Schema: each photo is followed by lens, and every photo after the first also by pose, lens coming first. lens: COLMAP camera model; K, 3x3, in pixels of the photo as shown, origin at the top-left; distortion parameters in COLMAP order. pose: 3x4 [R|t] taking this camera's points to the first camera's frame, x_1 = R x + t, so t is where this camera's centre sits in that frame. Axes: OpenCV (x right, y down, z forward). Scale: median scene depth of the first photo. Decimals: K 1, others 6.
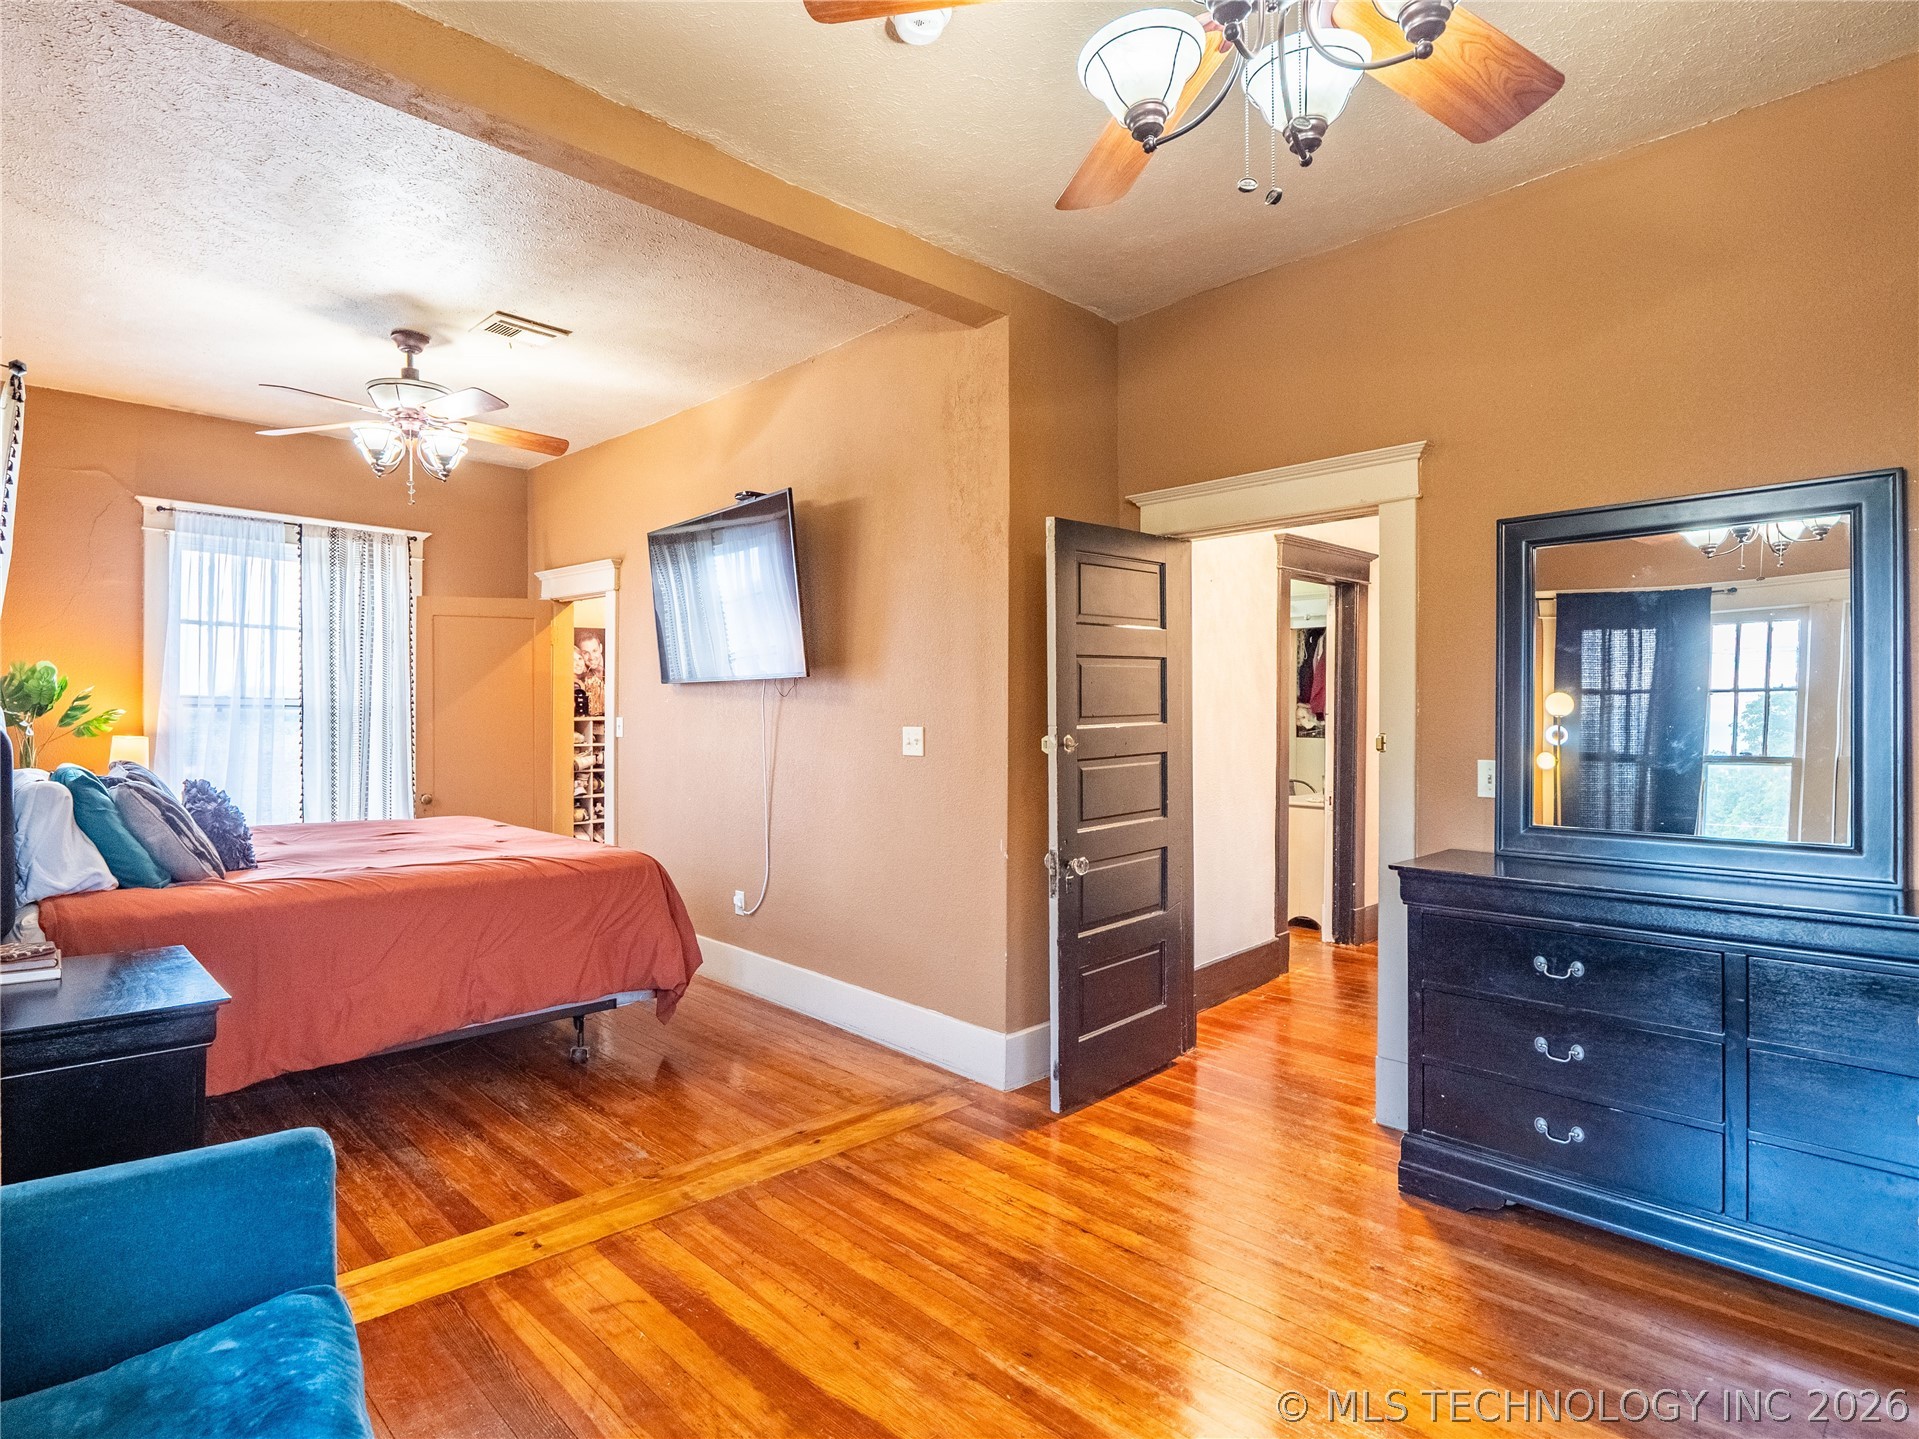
lens RADIAL K [[971.1, 0, 822.6], [0, 971.1, 717.3], [0, 0, 1]] dist [-0.000518, -0.000541]
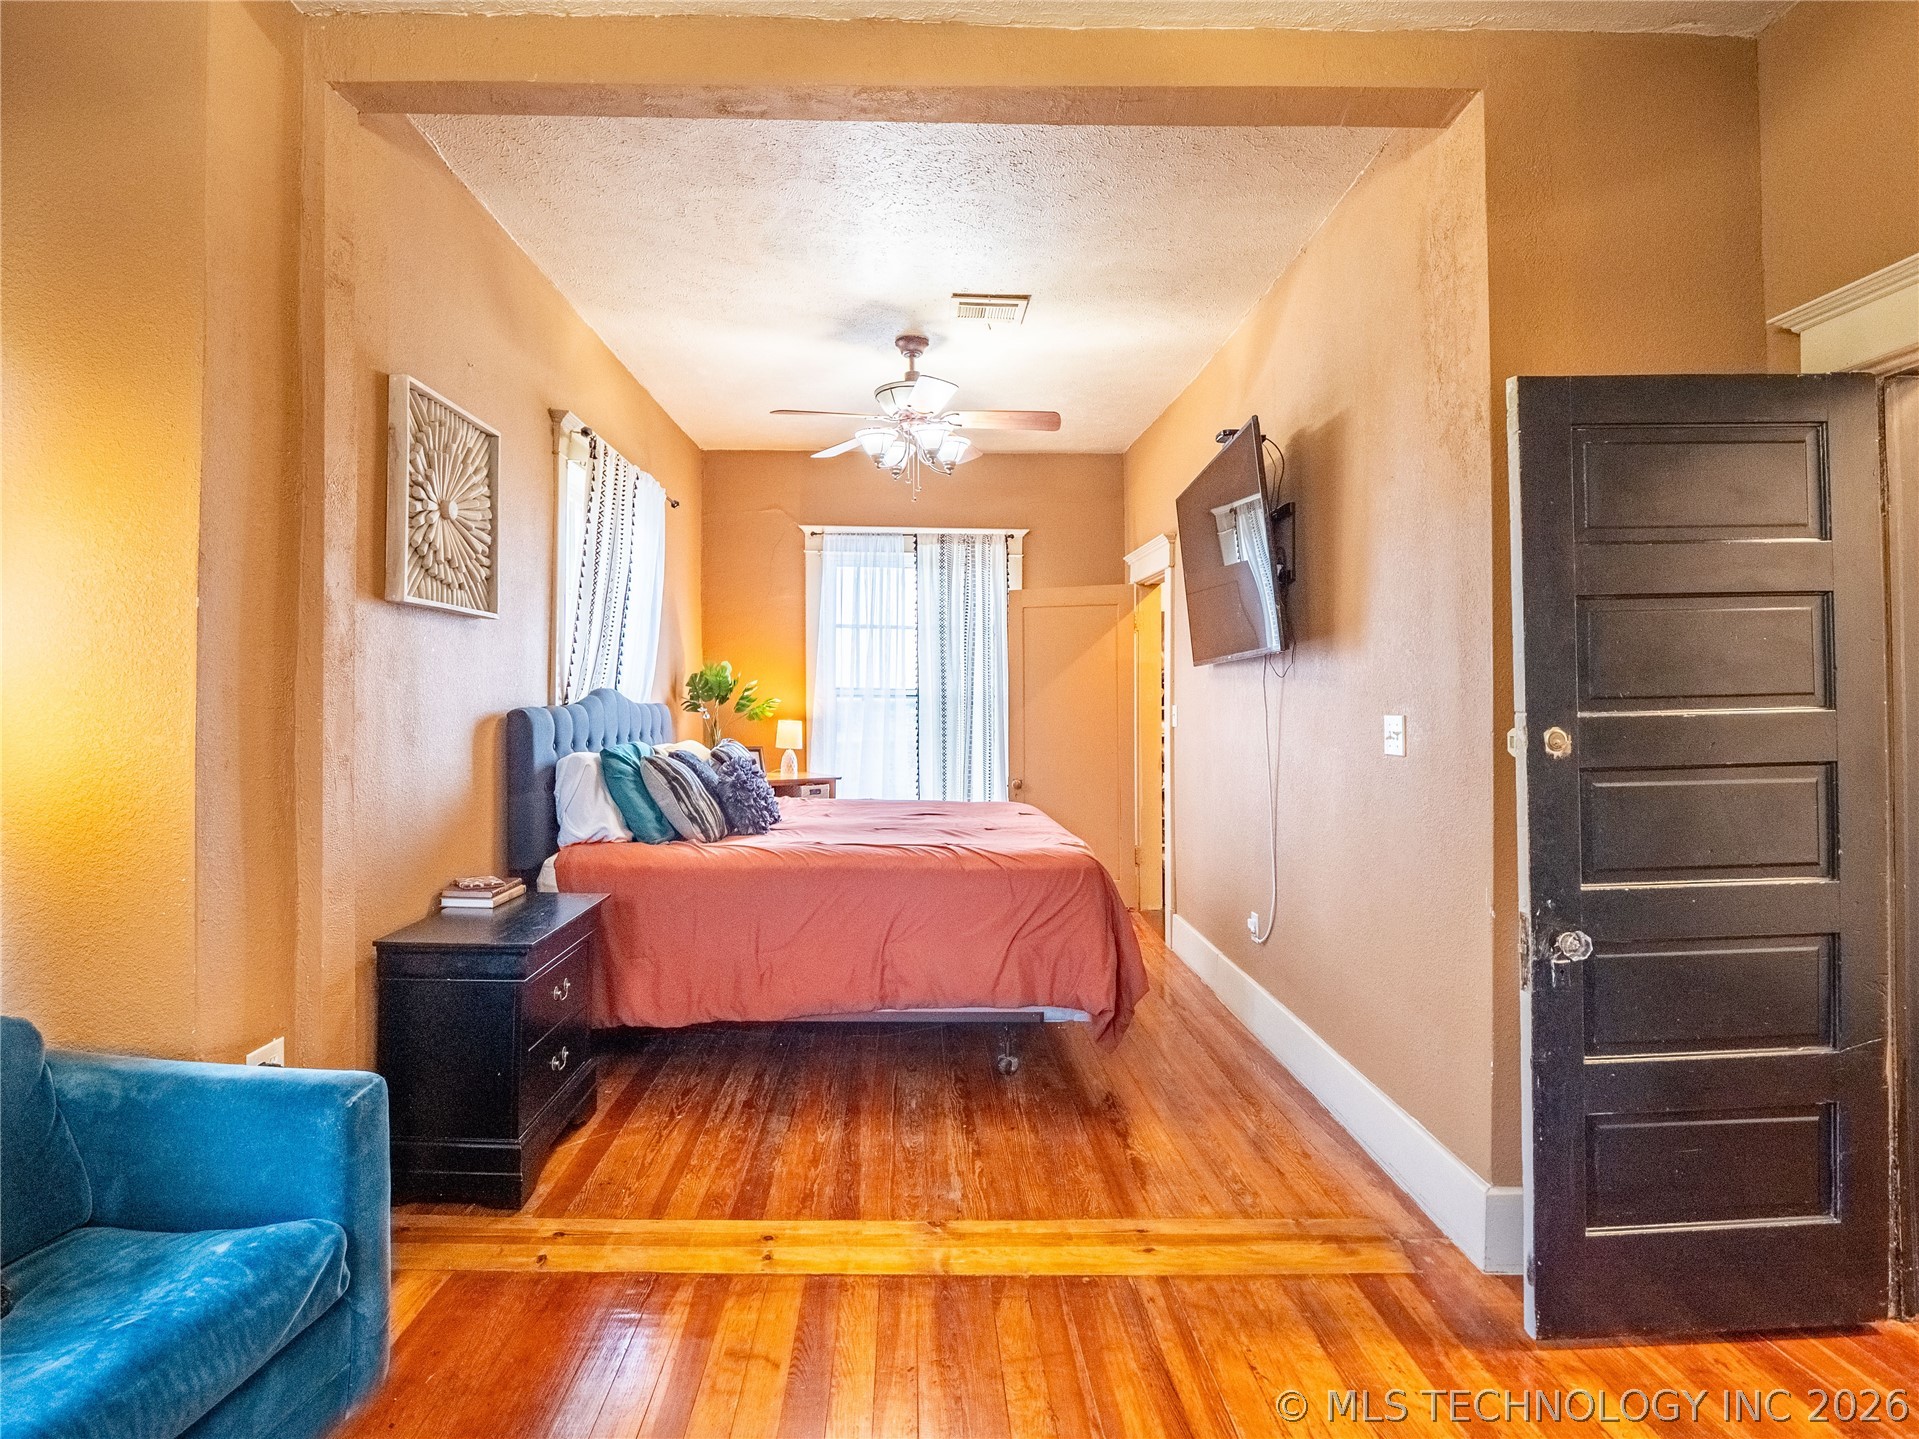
lens RADIAL K [[948.1, 0, 960.5], [0, 948.1, 702.5], [0, 0, 1]] dist [-0.014137, -0.000625]
pose [[0.783577, -0.002649, -0.621289, 0.295379], [-0.002710, 0.999967, -0.007682, 0.007323], [0.621289, 0.007703, 0.783544, 0.273528]]
